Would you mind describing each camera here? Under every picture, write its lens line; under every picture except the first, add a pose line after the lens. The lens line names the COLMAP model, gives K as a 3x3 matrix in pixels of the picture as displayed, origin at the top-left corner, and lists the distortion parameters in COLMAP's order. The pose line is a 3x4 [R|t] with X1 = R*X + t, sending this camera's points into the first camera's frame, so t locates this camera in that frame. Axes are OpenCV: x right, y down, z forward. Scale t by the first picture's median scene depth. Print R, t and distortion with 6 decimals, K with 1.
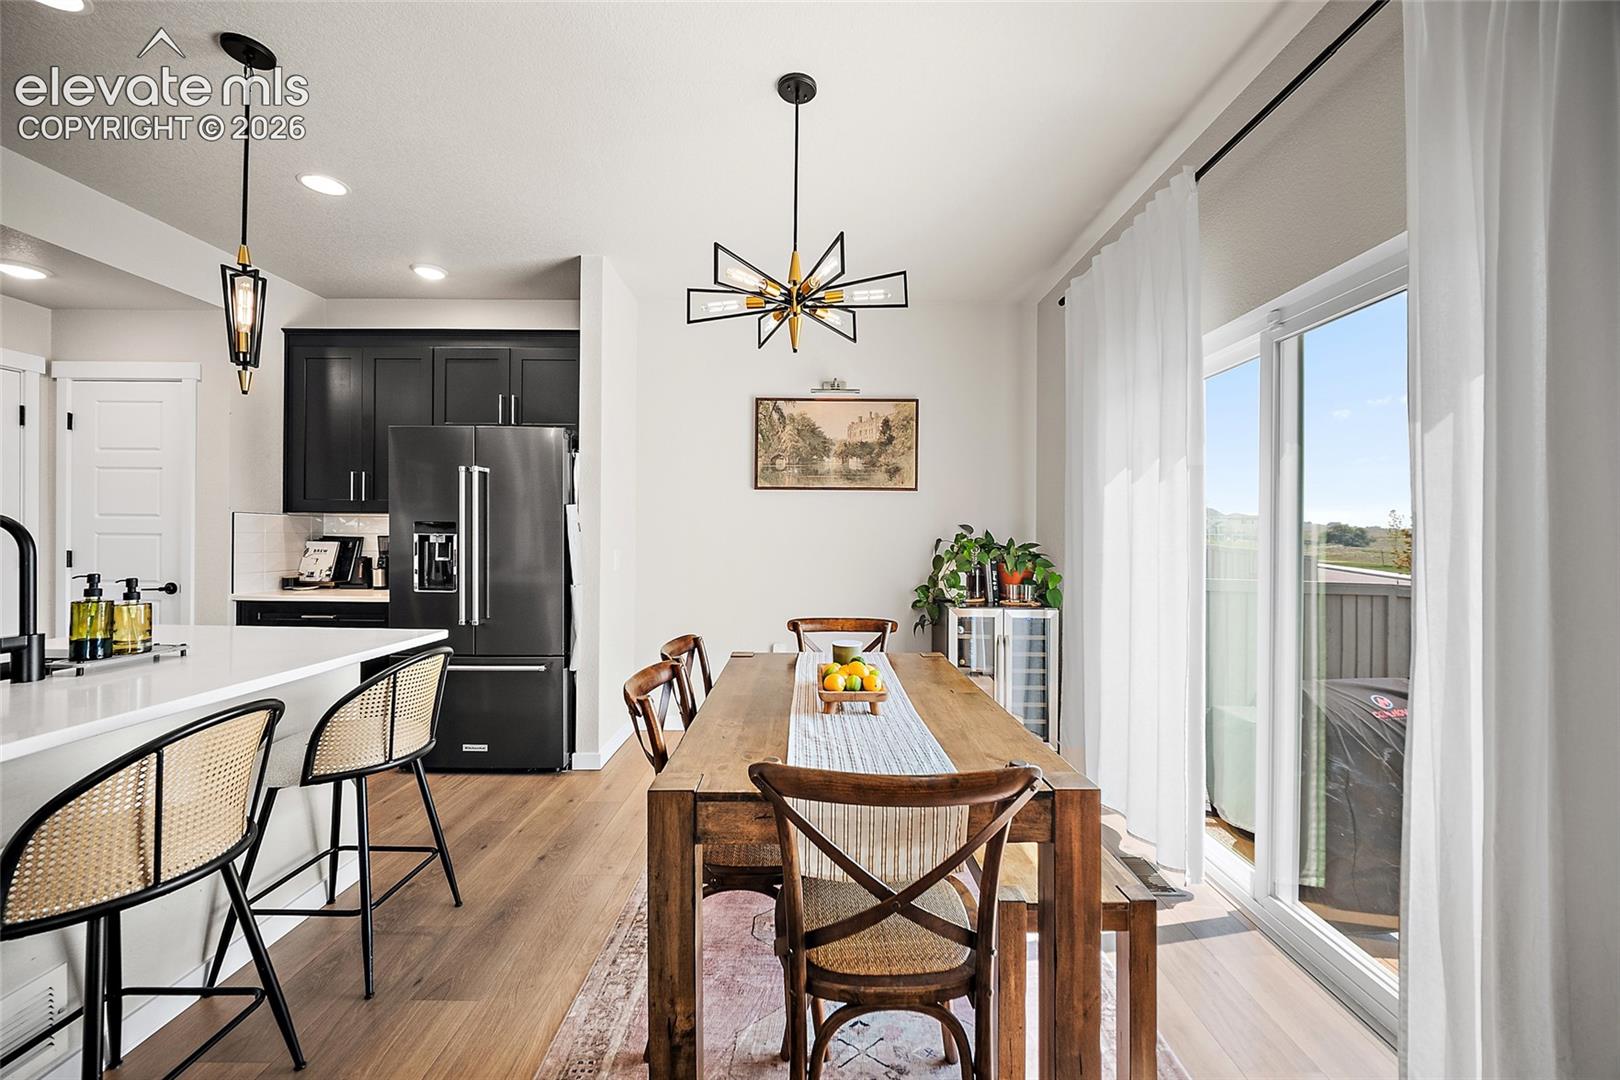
lens RADIAL K [[637.4, 0, 813.6], [0, 637.4, 533.0], [0, 0, 1]] dist [-0.000860, -0.000186]
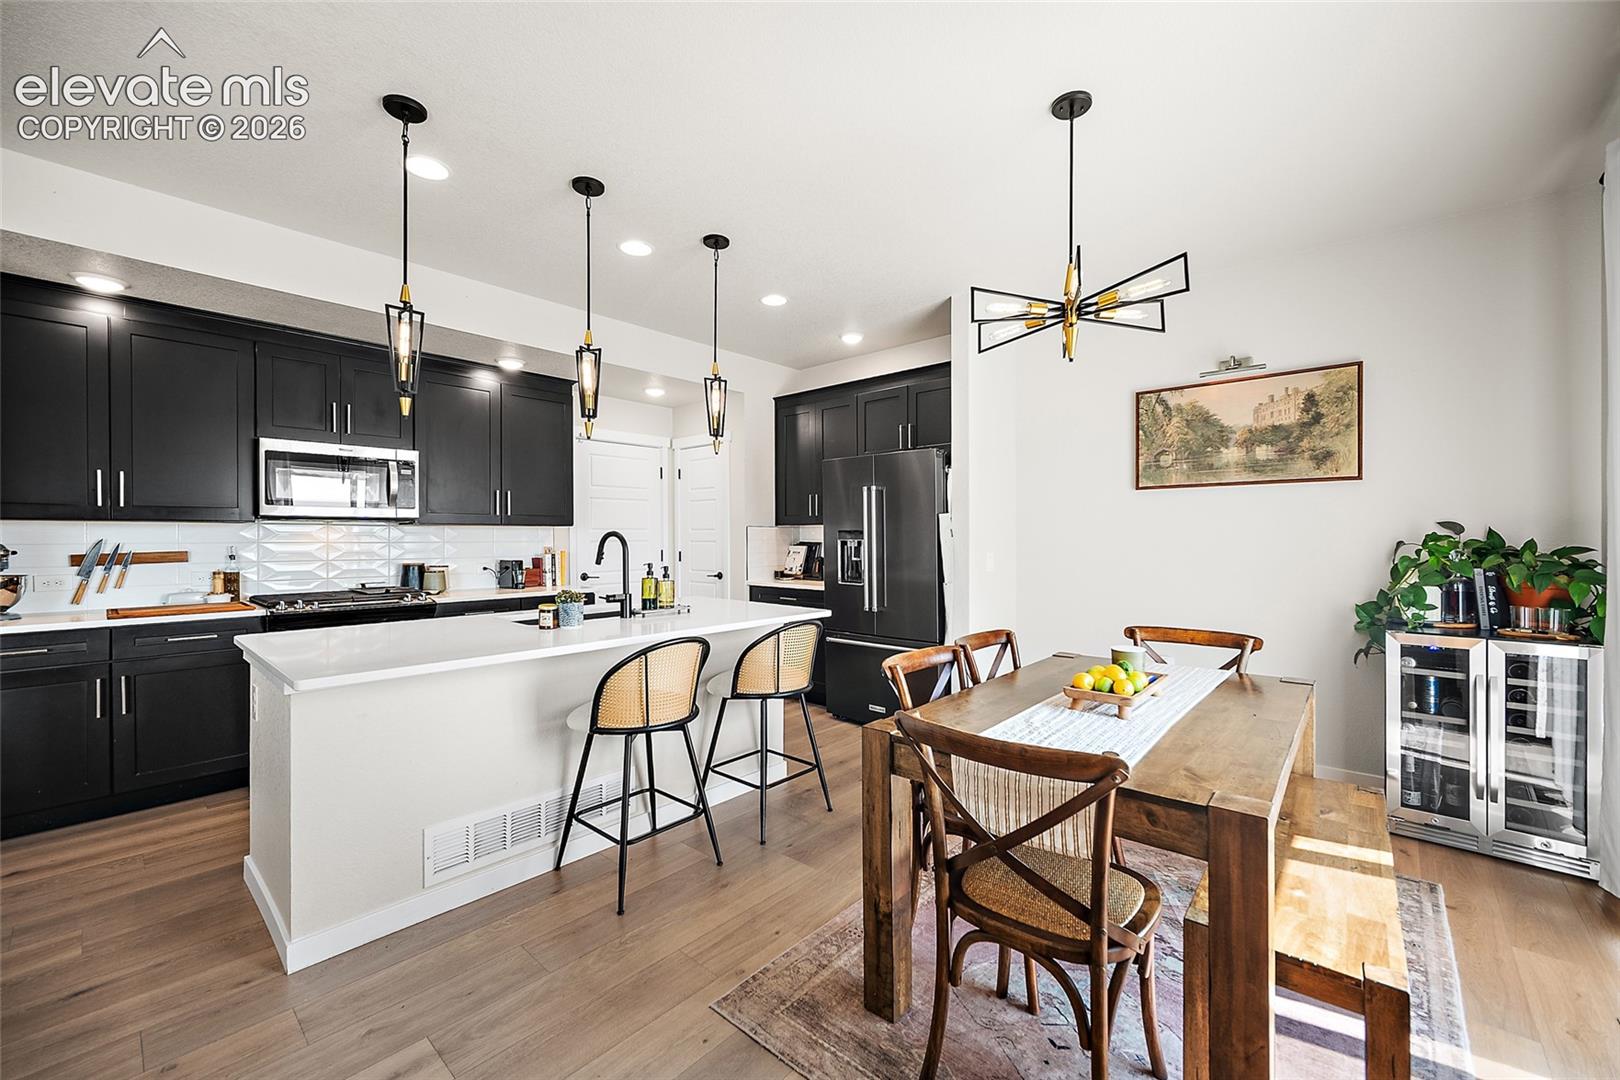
lens RADIAL K [[645.5, 0, 811.8], [0, 645.5, 537.8], [0, 0, 1]] dist [-0.001428, 0.000395]
pose [[0.748421, -0.009416, -0.663157, 0.212715], [0.009926, 0.999946, -0.002996, 0.000802], [0.663150, -0.004341, 0.748474, -0.039010]]
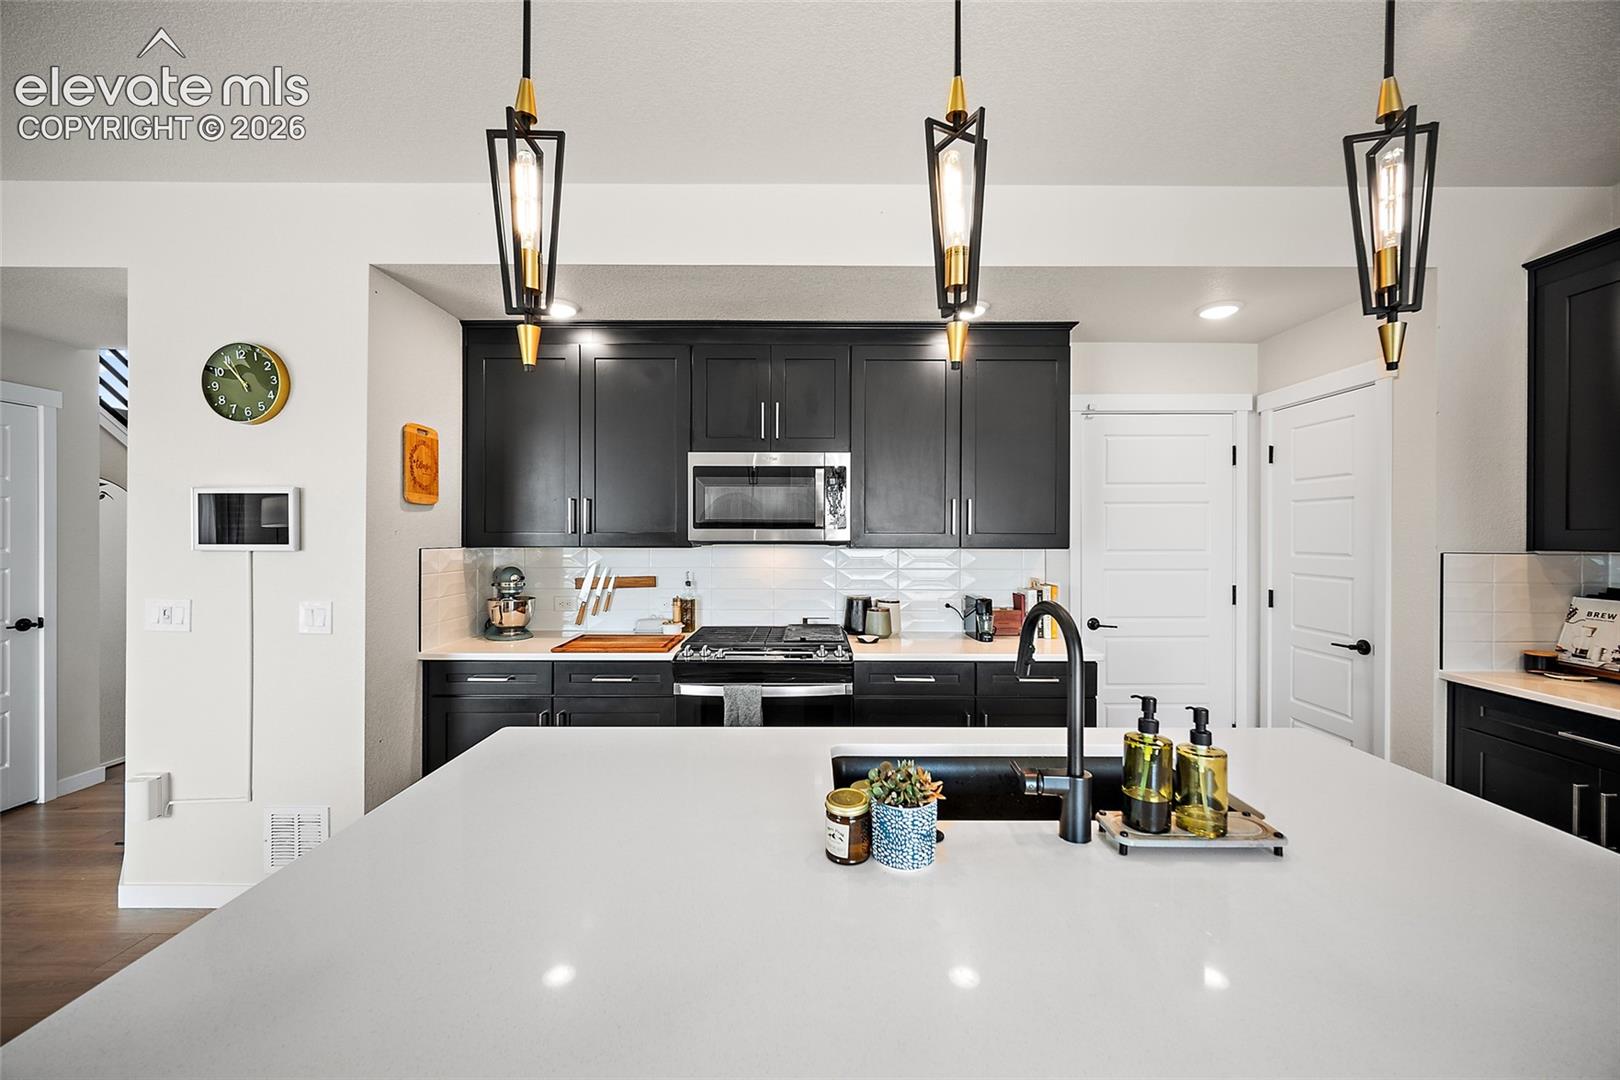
lens RADIAL K [[634.6, 0, 814.1], [0, 634.6, 537.5], [0, 0, 1]] dist [-0.002370, -0.000305]
pose [[0.009059, -0.004131, -0.999950, -0.223017], [-0.000486, 0.999991, -0.004136, -0.046422], [0.999959, 0.000523, 0.009057, 0.303180]]
